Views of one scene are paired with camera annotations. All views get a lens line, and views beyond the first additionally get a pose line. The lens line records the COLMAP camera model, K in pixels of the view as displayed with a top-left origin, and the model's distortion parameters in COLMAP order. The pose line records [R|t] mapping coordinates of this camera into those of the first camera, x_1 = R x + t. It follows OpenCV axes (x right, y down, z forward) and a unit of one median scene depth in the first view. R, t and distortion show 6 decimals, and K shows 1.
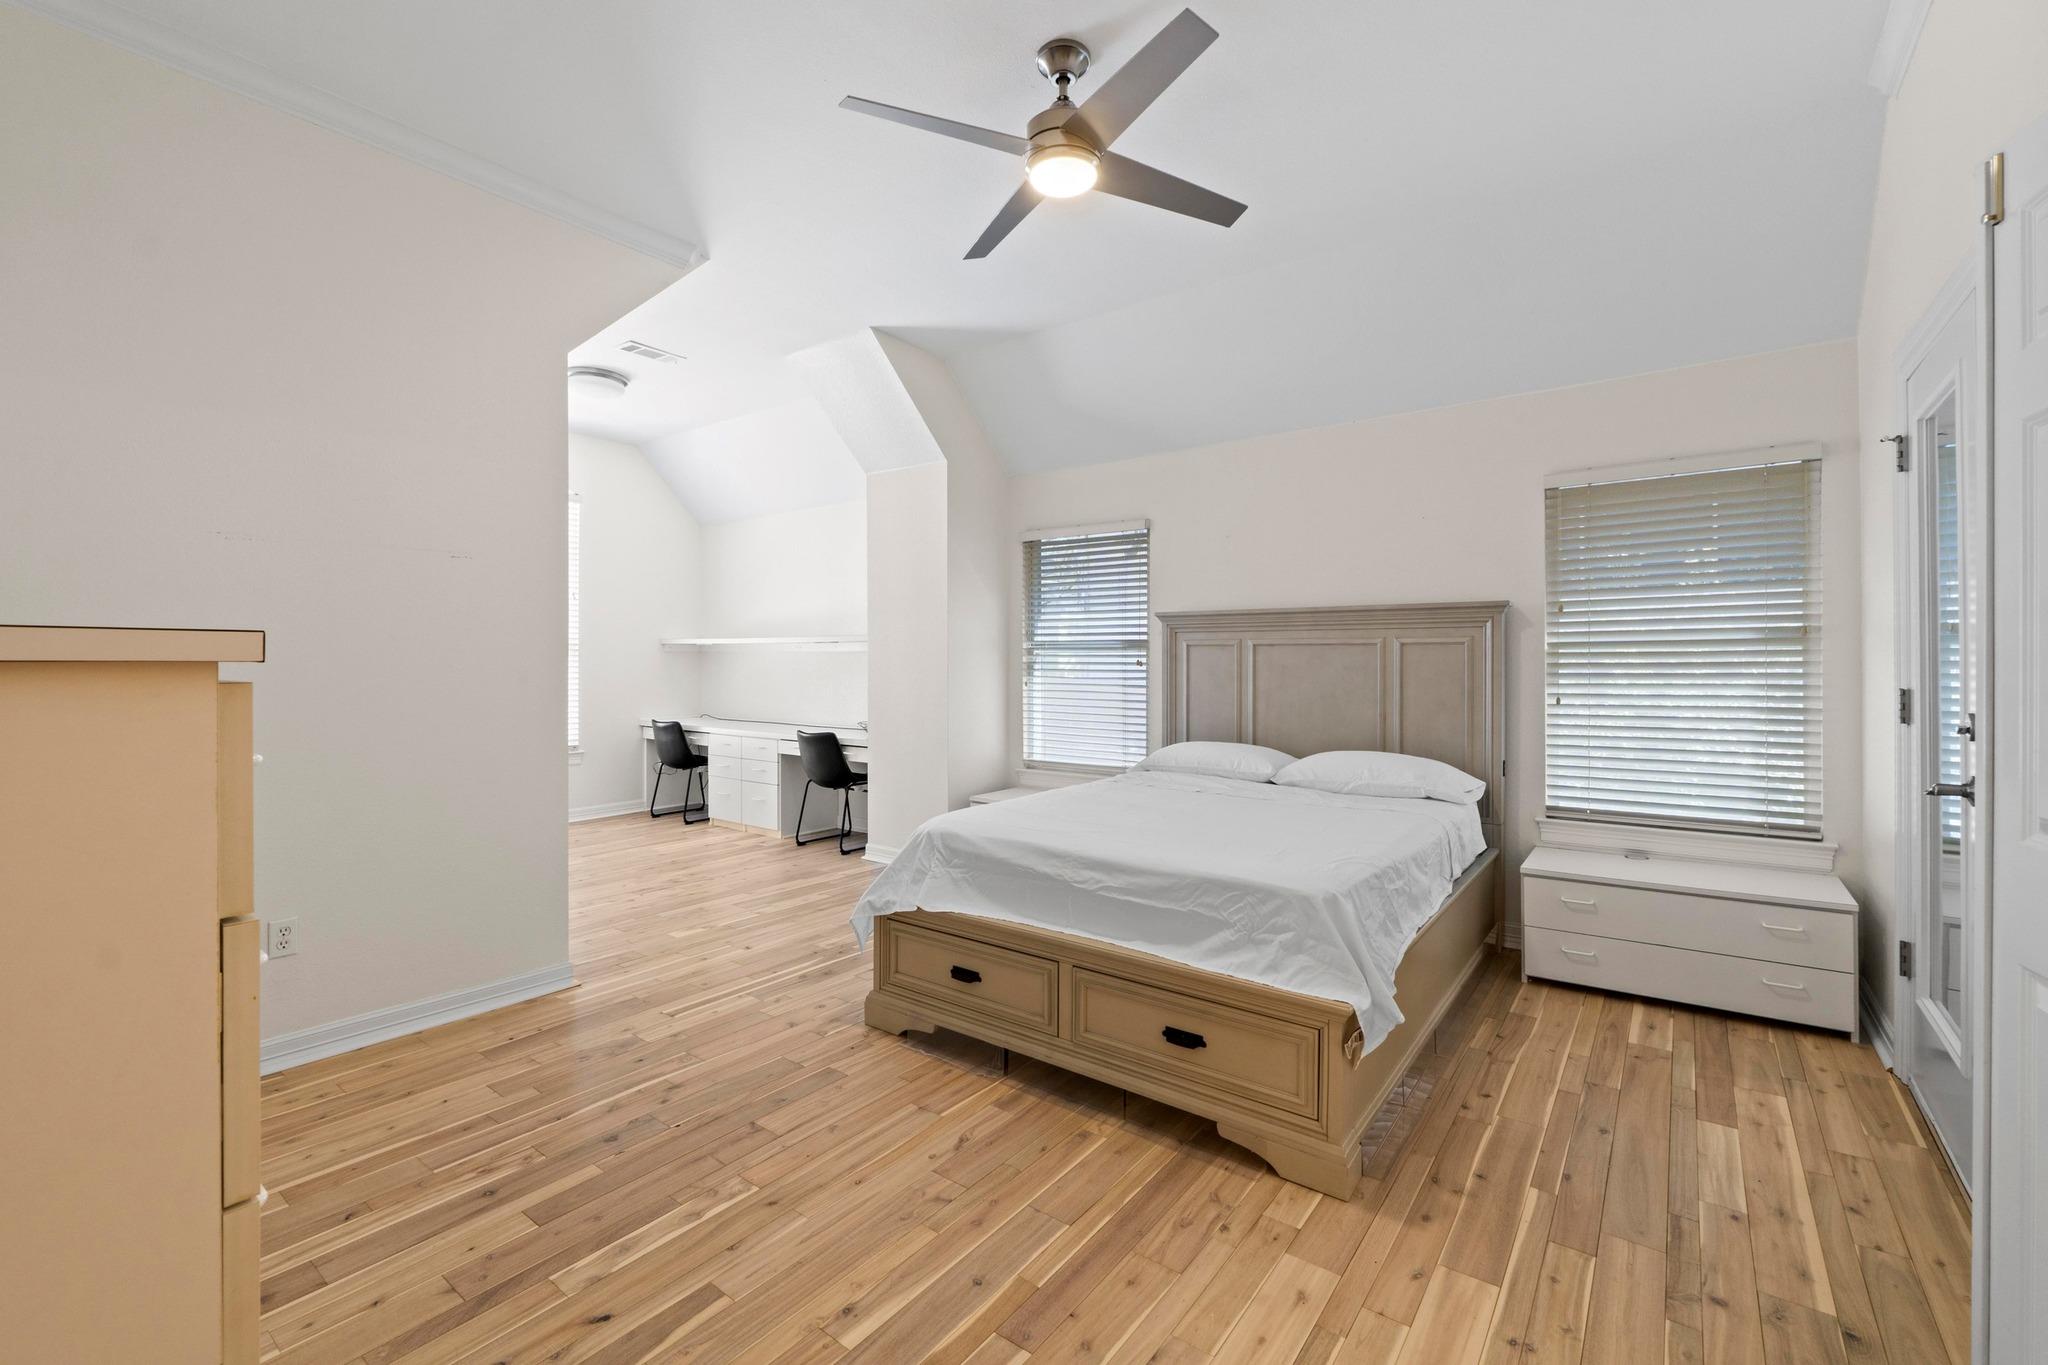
lens RADIAL K [[875.4, 0, 1024.3], [0, 875.4, 663.7], [0, 0, 1]] dist [-0.002375, -0.000586]
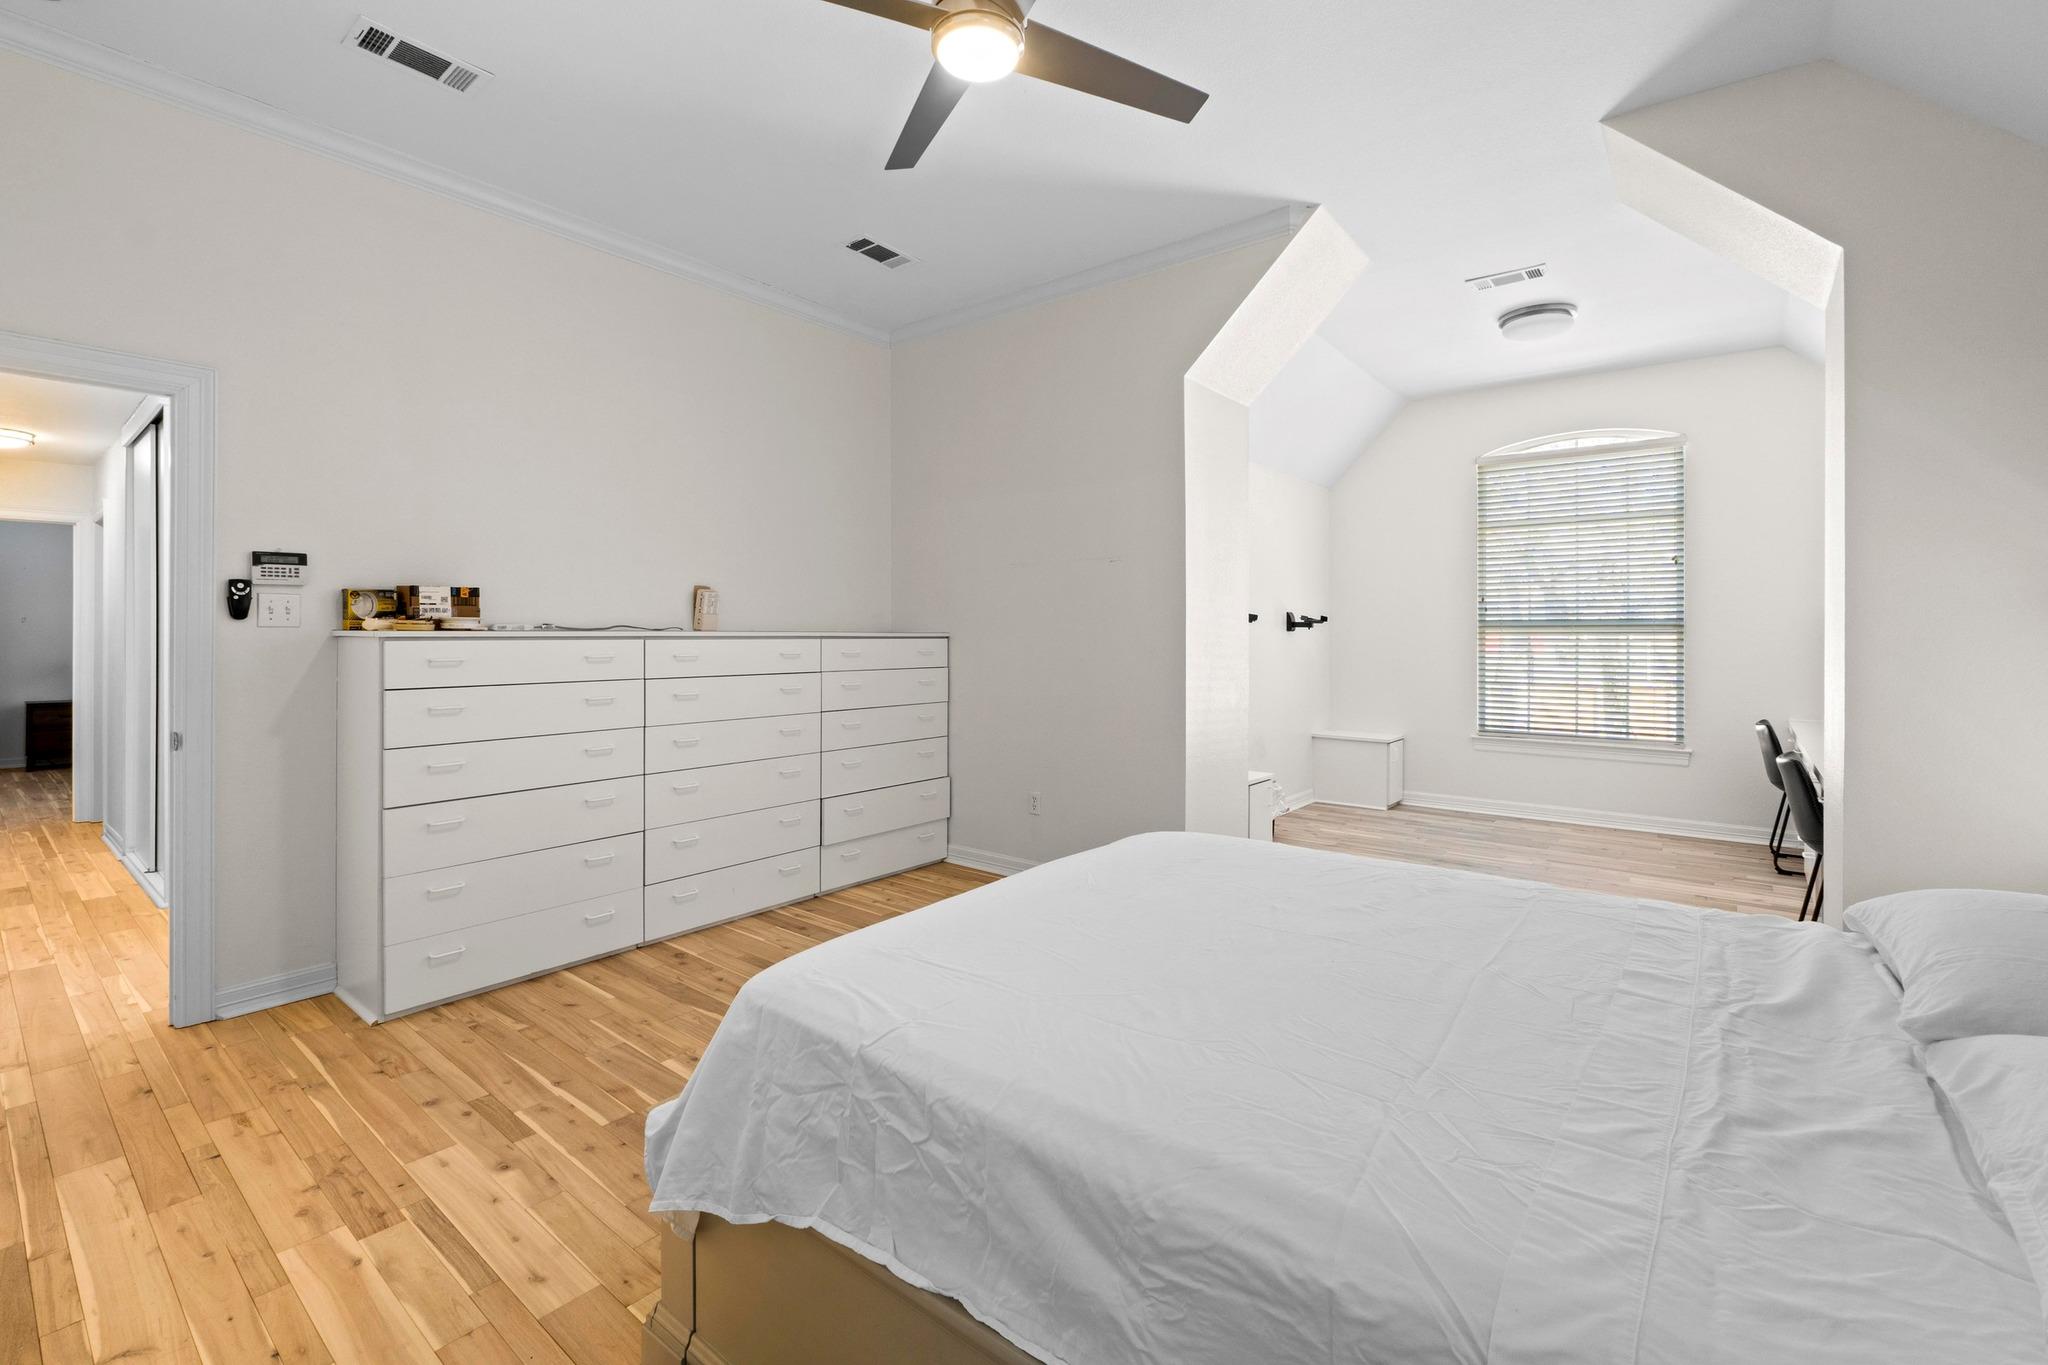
lens RADIAL K [[889.9, 0, 1018.8], [0, 889.9, 635.6], [0, 0, 1]] dist [-0.001594, -0.000276]
pose [[-0.037058, 0.002782, -0.999309, 0.488212], [-0.005317, 0.999981, 0.002981, -0.005484], [0.999299, 0.005423, -0.037042, 0.590831]]
